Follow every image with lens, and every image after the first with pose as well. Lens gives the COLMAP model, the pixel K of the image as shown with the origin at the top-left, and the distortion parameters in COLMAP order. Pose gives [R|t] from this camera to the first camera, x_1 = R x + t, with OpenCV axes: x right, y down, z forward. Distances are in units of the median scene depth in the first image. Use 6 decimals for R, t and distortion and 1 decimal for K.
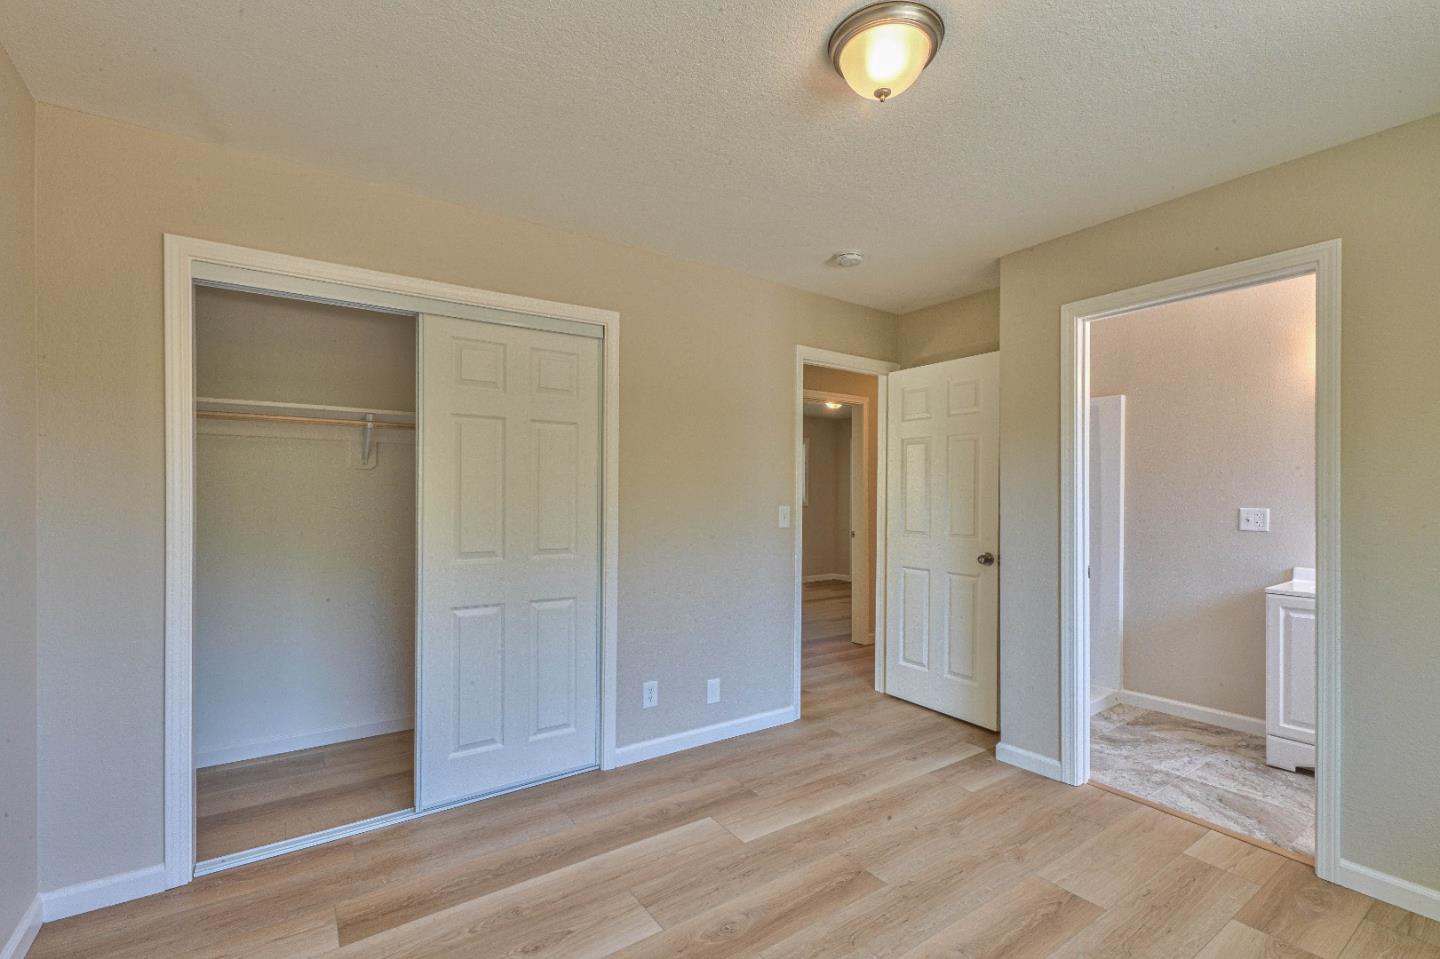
lens RADIAL K [[643.4, 0, 725.3], [0, 643.4, 490.5], [0, 0, 1]] dist [0.005843, 0.001129]
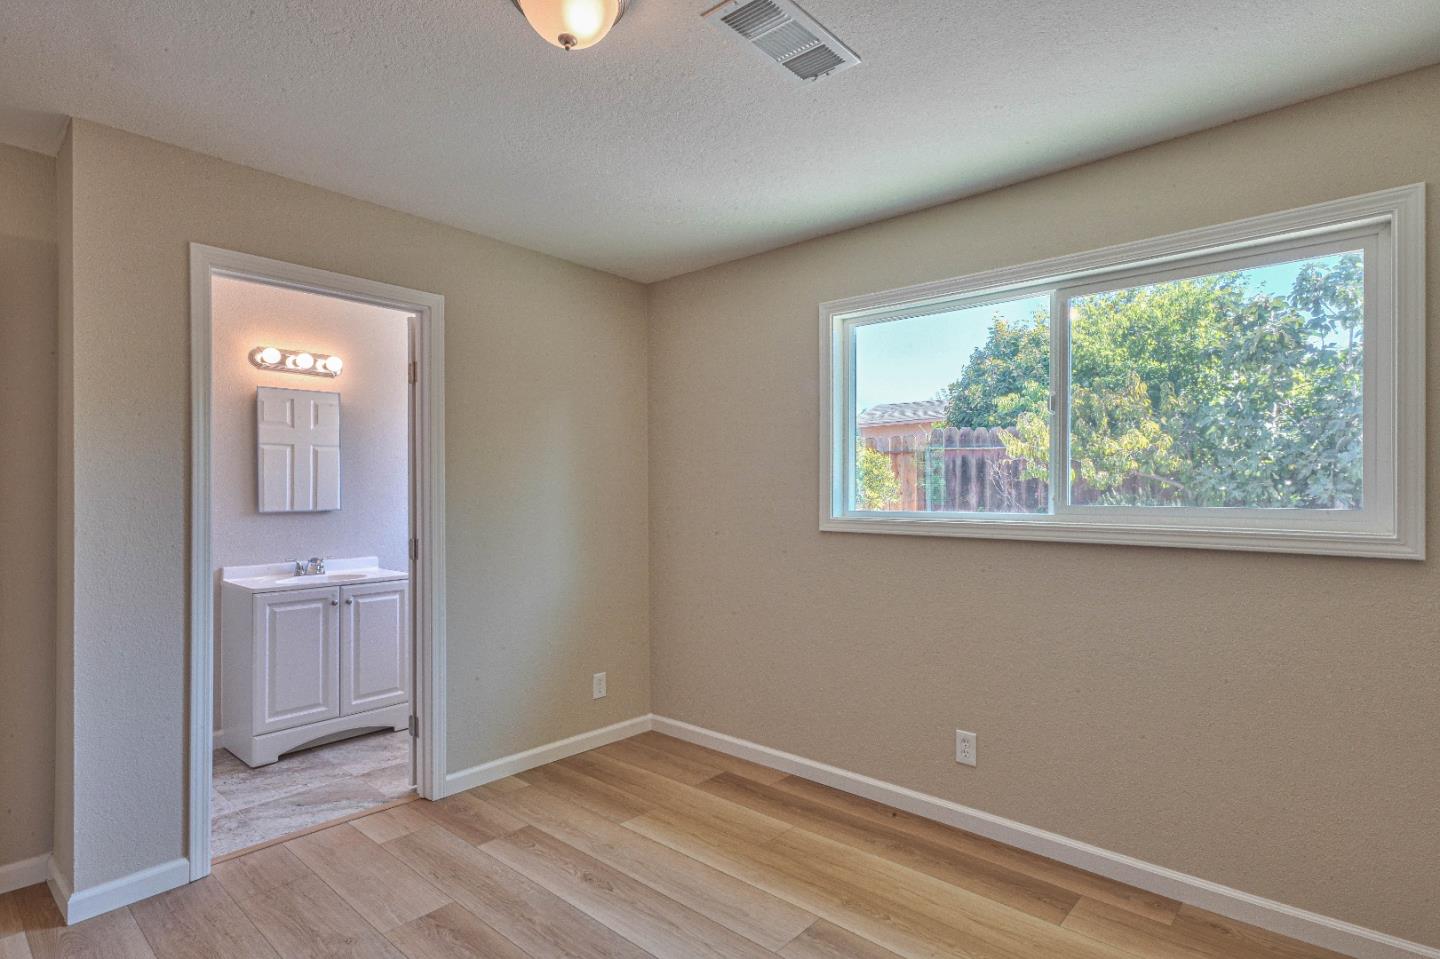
lens RADIAL K [[745.1, 0, 728.9], [0, 745.1, 479.3], [0, 0, 1]] dist [0.014464, -0.000160]
pose [[-0.245454, 0.009641, 0.969360, -0.494600], [-0.009211, 0.999882, -0.012277, -0.008630], [-0.969365, -0.011942, -0.245336, 0.636501]]
